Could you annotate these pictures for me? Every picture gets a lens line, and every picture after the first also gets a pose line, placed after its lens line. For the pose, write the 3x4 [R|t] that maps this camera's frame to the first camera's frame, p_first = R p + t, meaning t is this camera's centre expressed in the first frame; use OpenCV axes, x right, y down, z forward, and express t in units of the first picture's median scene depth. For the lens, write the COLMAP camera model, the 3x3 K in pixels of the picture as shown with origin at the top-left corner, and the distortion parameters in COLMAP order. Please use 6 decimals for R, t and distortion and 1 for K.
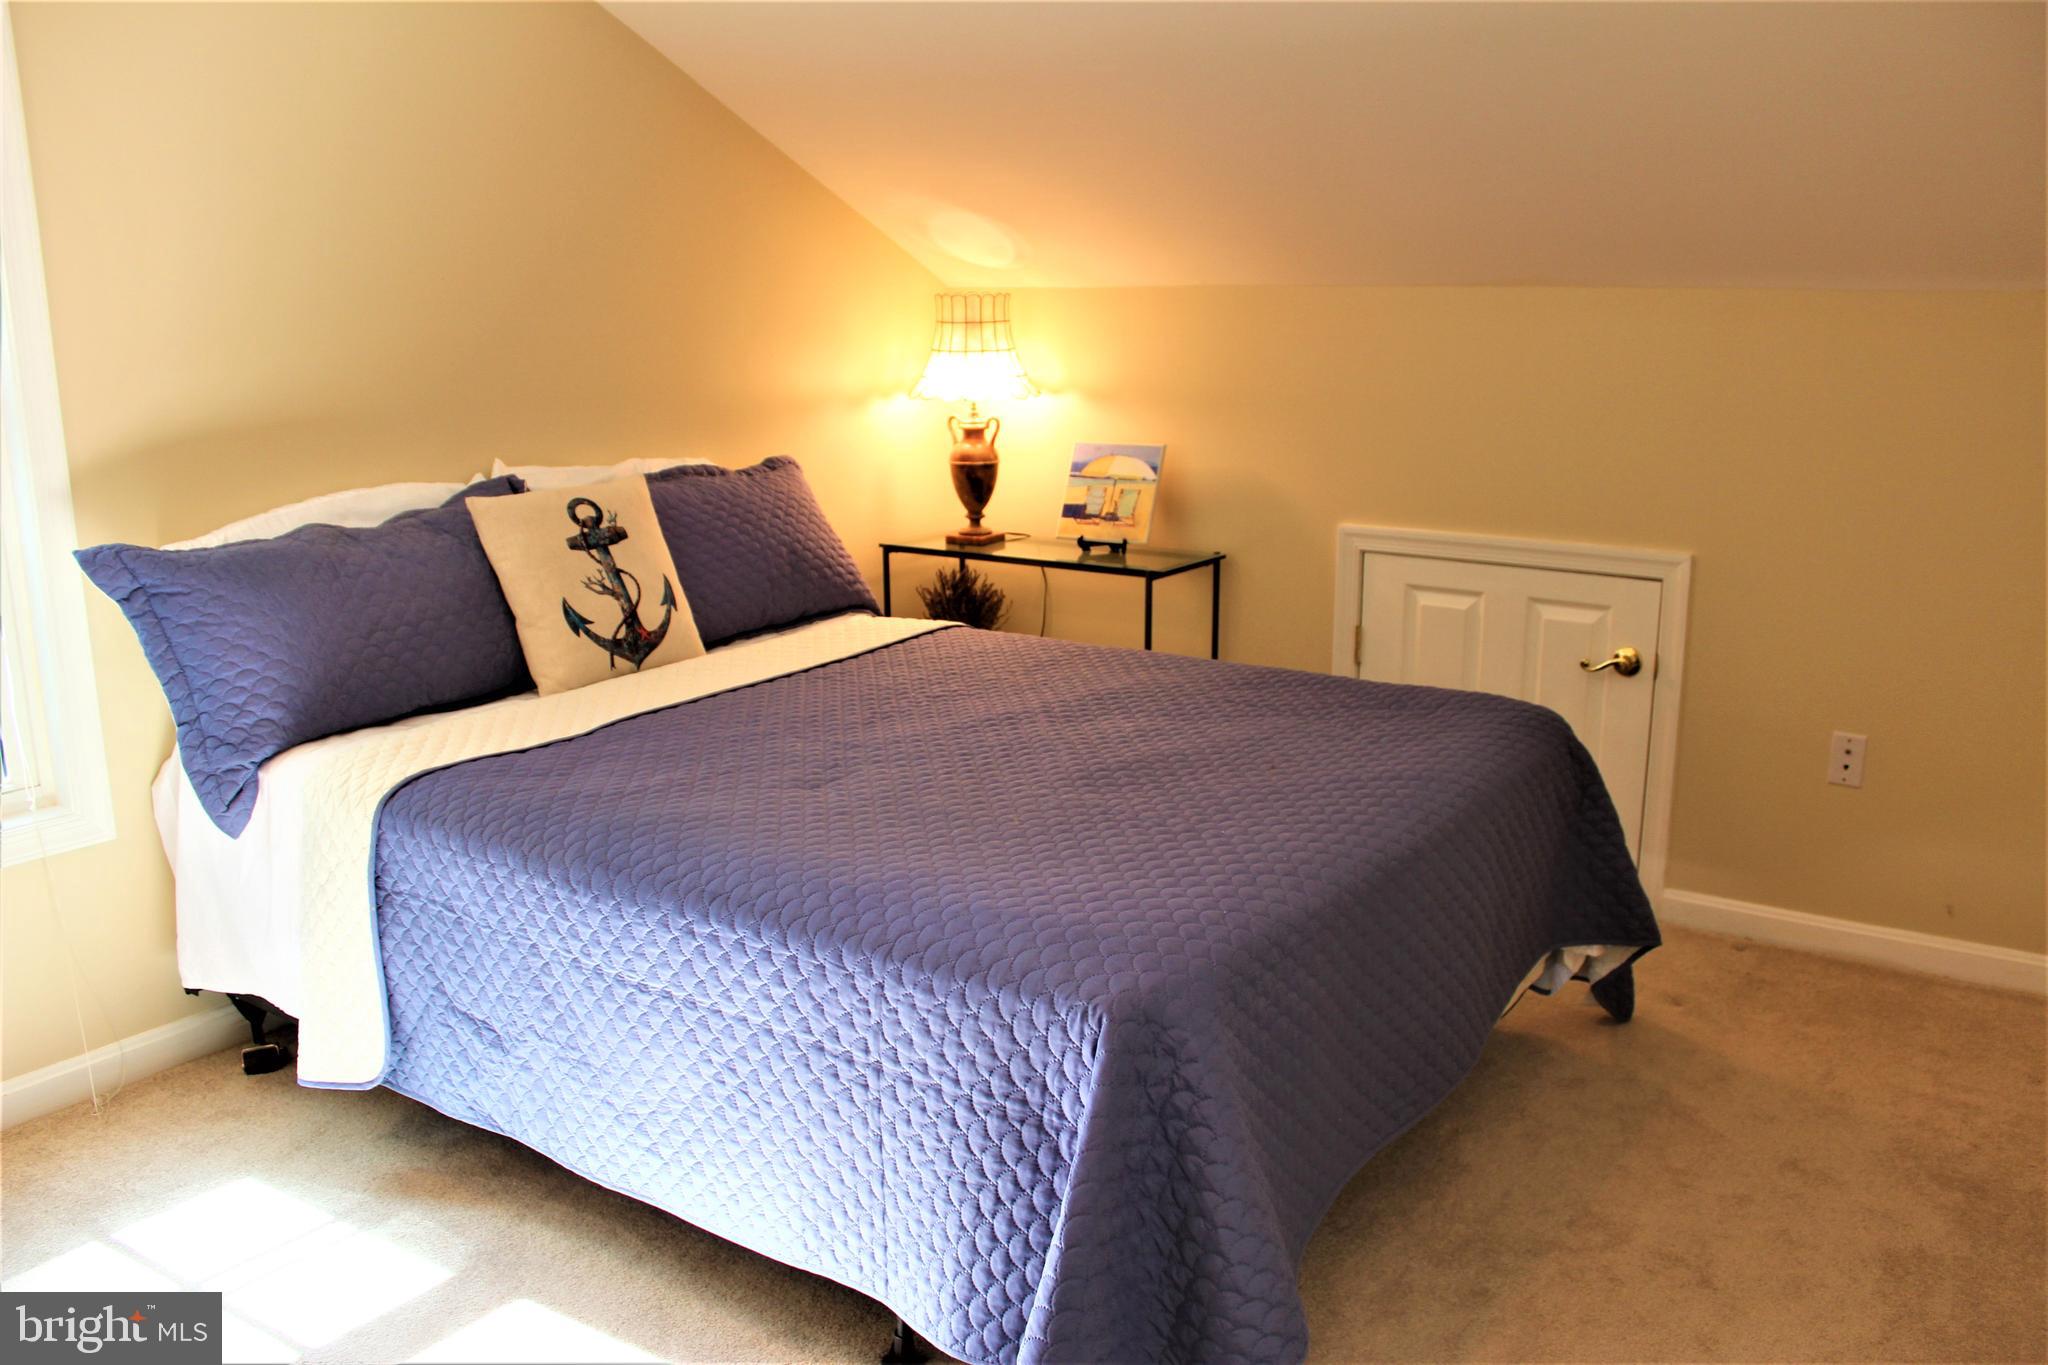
lens RADIAL K [[1708.3, 0, 1026.4], [0, 1708.3, 702.5], [0, 0, 1]] dist [-0.159717, 0.164334]
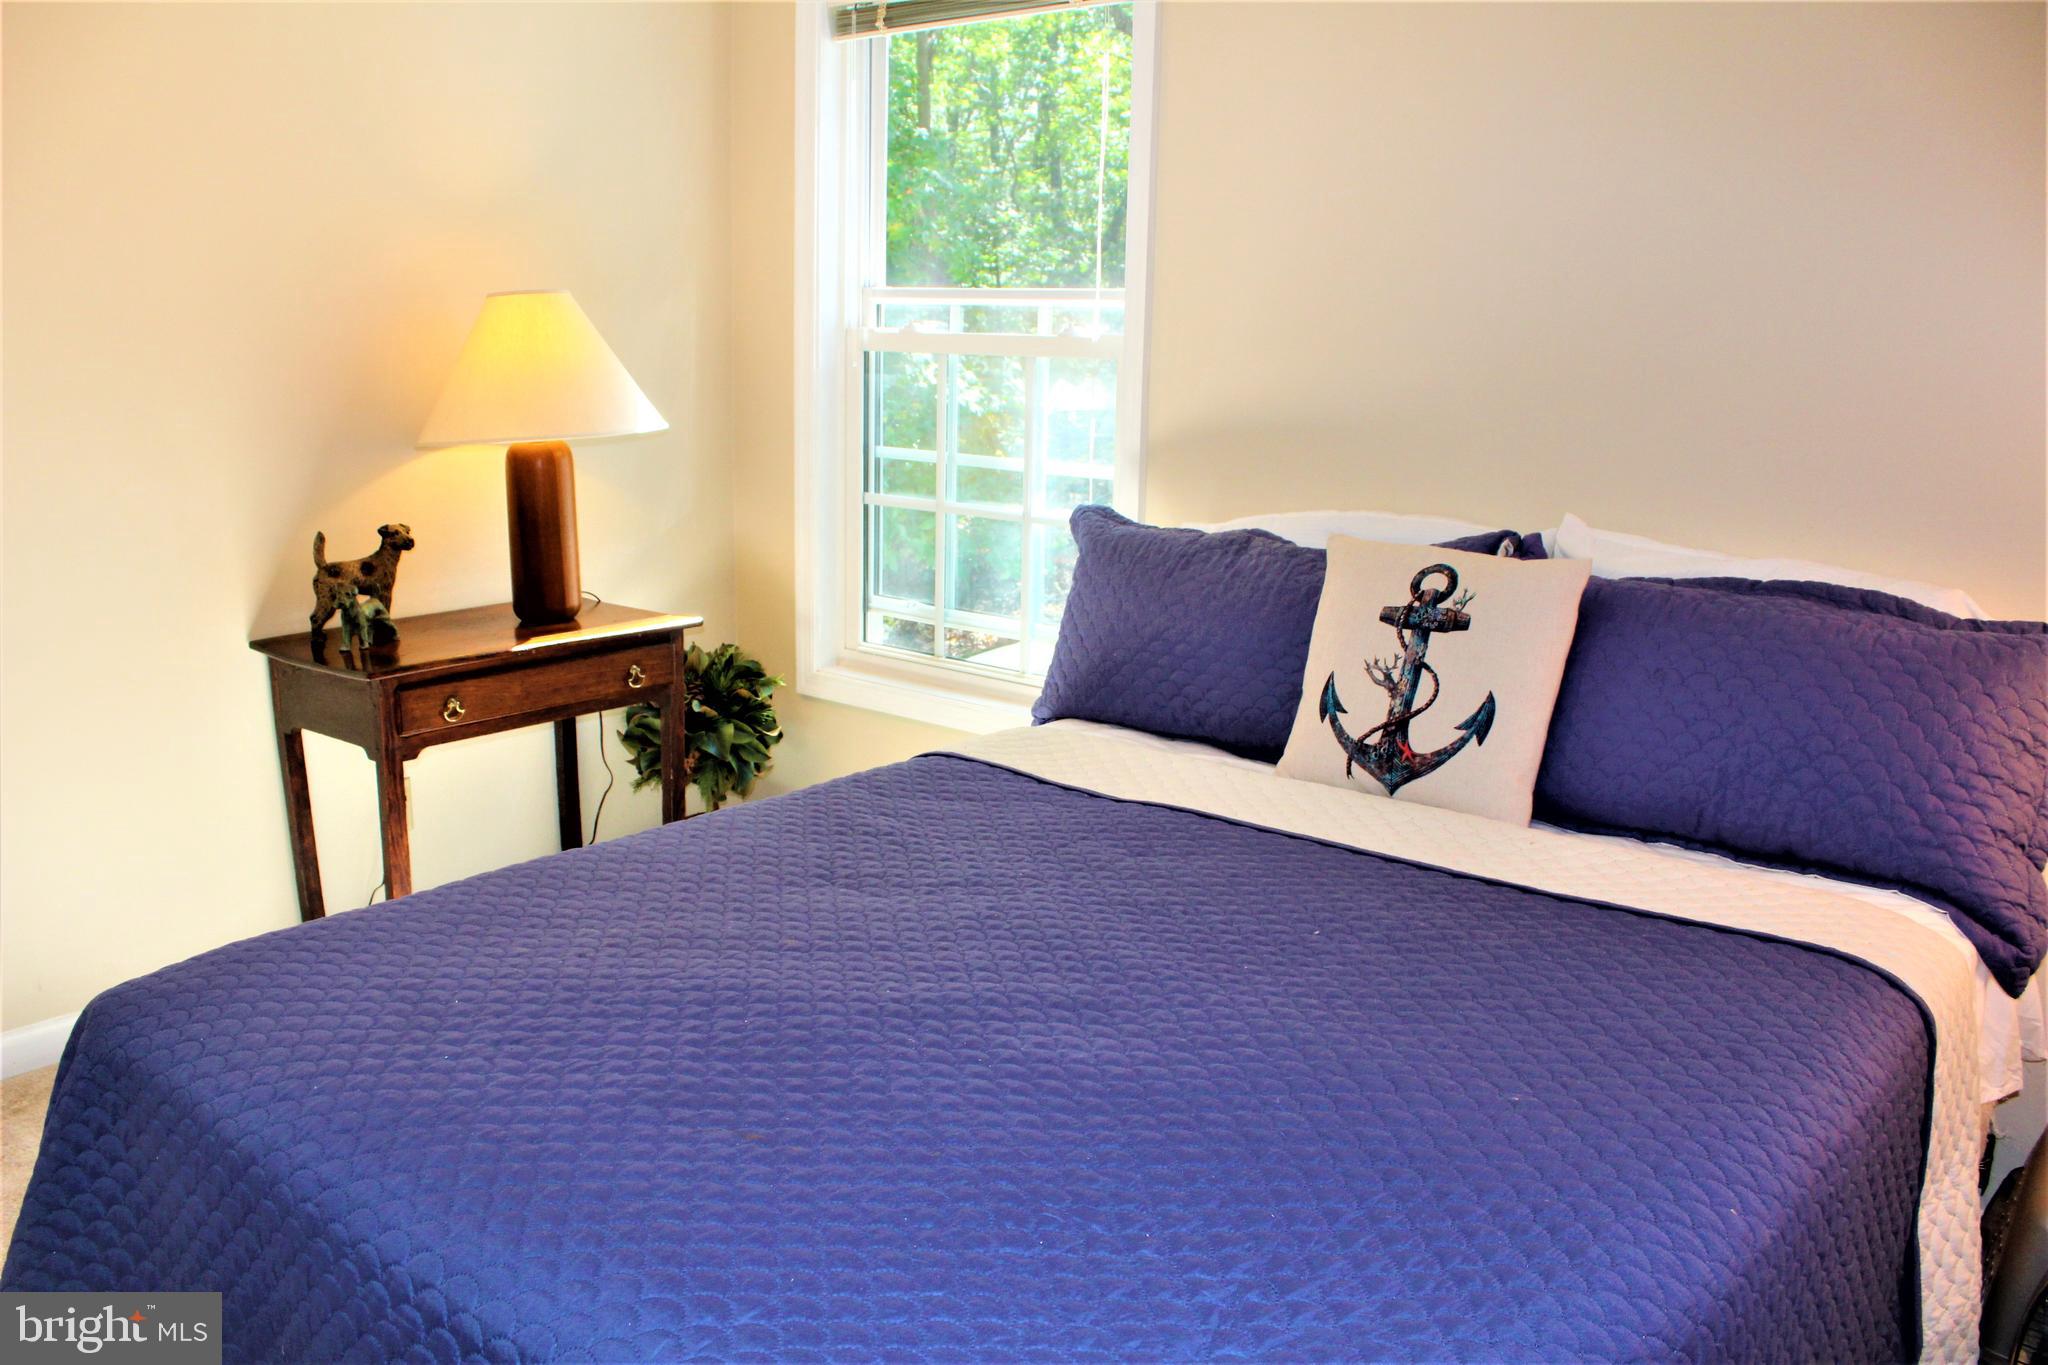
lens RADIAL K [[1708.3, 0, 1026.4], [0, 1708.3, 702.5], [0, 0, 1]] dist [-0.159717, 0.164334]
pose [[-0.082280, 0.235824, -0.968306, 0.515914], [-0.247162, 0.936419, 0.249060, -0.209163], [0.965475, 0.259821, -0.018762, 0.855731]]
